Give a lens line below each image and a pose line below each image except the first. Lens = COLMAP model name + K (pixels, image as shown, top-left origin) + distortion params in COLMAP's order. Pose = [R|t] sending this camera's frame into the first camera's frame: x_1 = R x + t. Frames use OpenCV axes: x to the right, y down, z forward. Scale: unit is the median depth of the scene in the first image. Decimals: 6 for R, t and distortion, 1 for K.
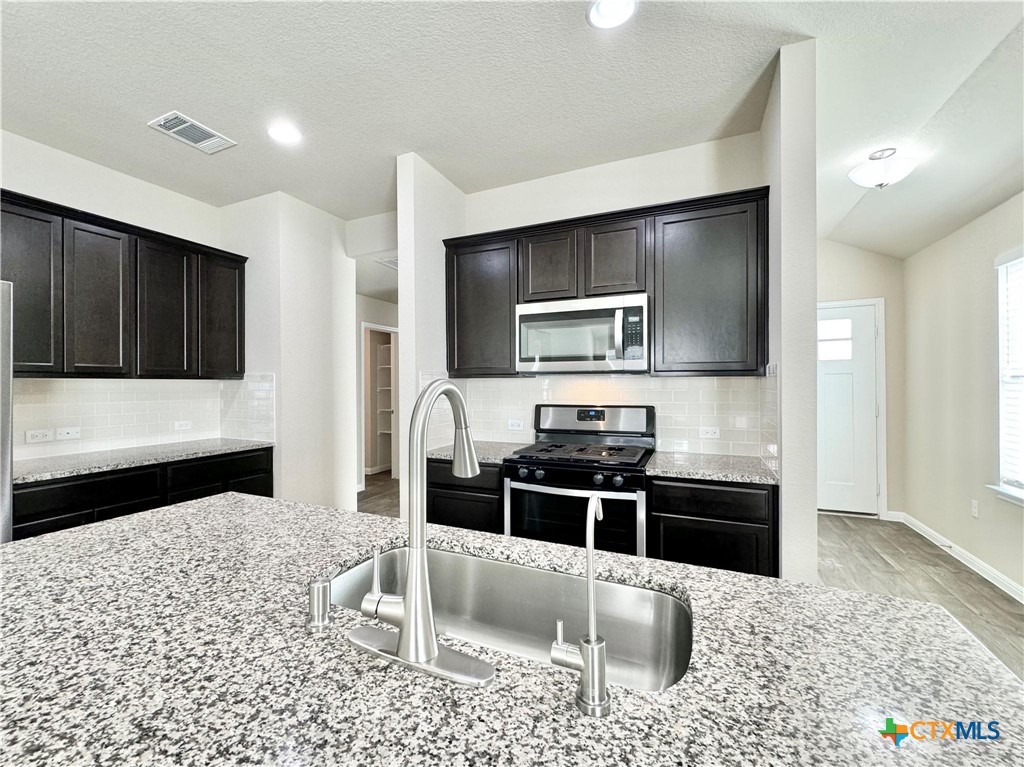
lens RADIAL K [[449.3, 0, 469.0], [0, 449.3, 381.7], [0, 0, 1]] dist [-0.002828, 0.000119]
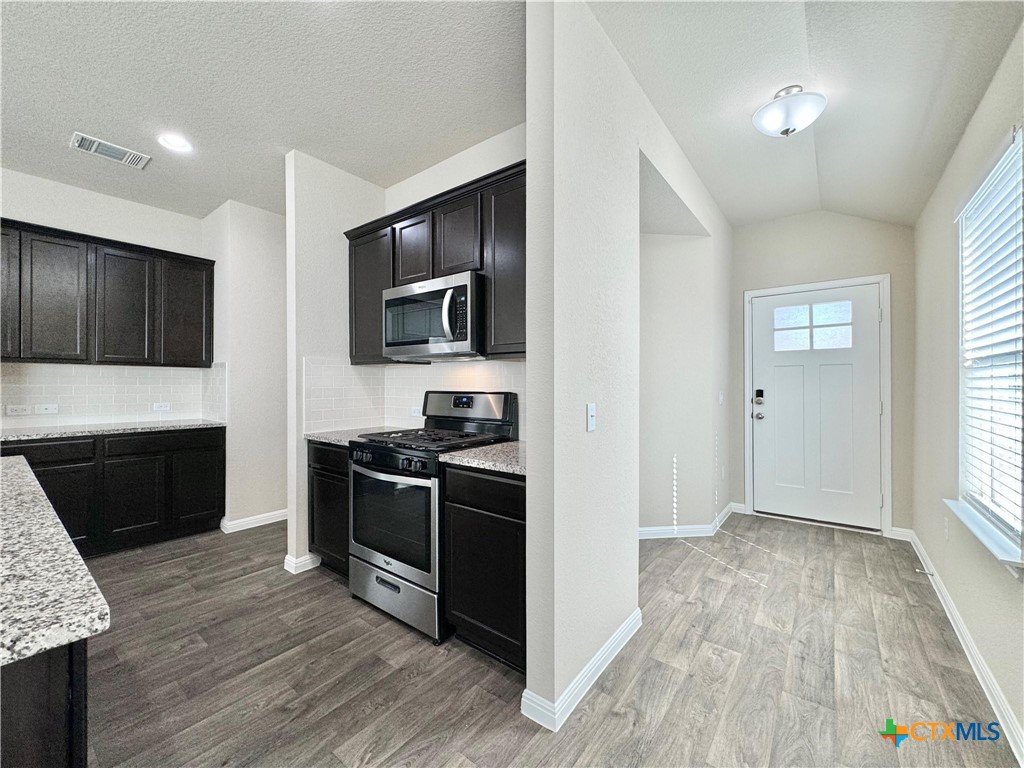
lens RADIAL K [[416.7, 0, 512.0], [0, 416.7, 384.0], [0, 0, 1]] dist [-0.001256, -0.000040]
pose [[0.980351, 0.008213, -0.197090, 0.577753], [-0.007673, 0.999964, 0.003503, 0.033303], [0.197112, -0.001922, 0.980379, 0.138662]]
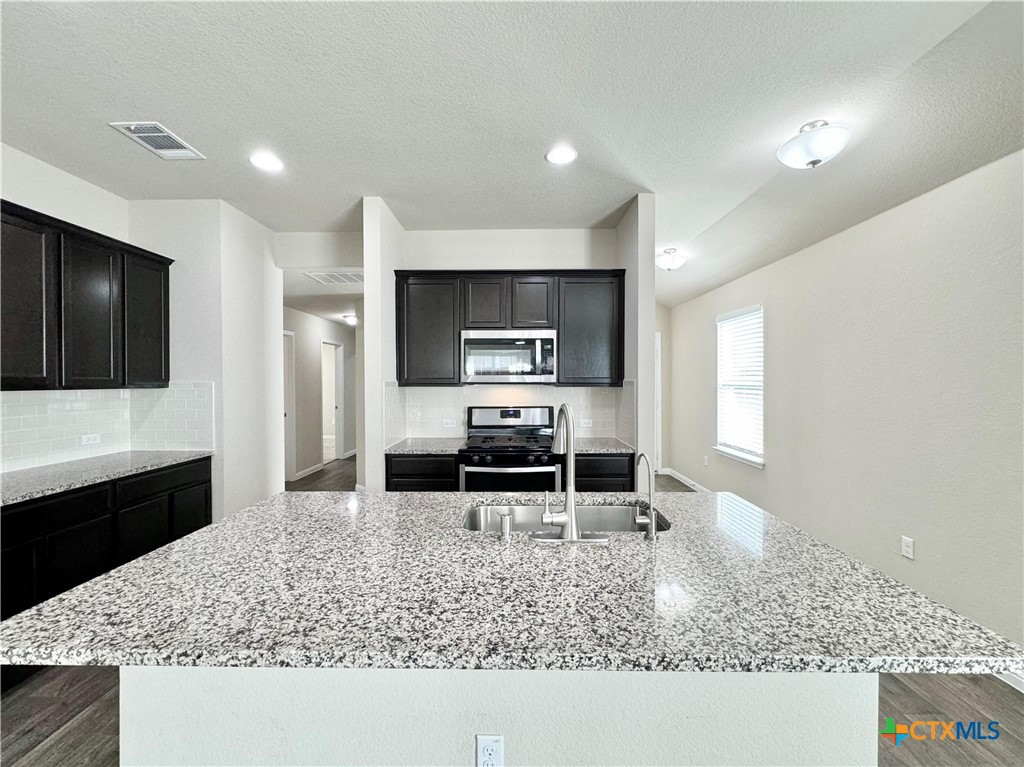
lens RADIAL K [[422.5, 0, 509.8], [0, 422.5, 381.9], [0, 0, 1]] dist [-0.001390, 0.000309]
pose [[0.901005, 0.000700, 0.433809, -0.298656], [-0.003390, 0.999980, 0.005428, -0.030872], [-0.433796, -0.006361, 0.900989, -0.156940]]
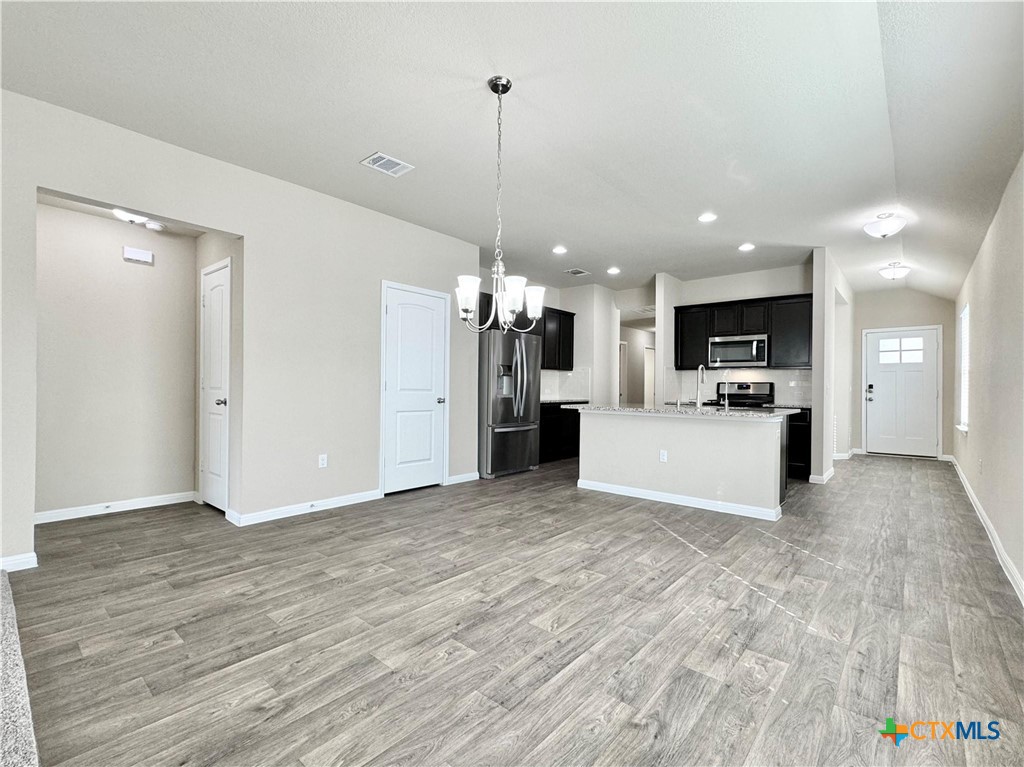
lens RADIAL K [[454.2, 0, 533.8], [0, 454.2, 385.6], [0, 0, 1]] dist [-0.007012, -0.001366]
pose [[0.970822, 0.017106, -0.239190, -0.206885], [-0.016570, 0.999854, 0.004255, 0.078687], [0.239228, -0.000167, 0.970963, -1.470173]]
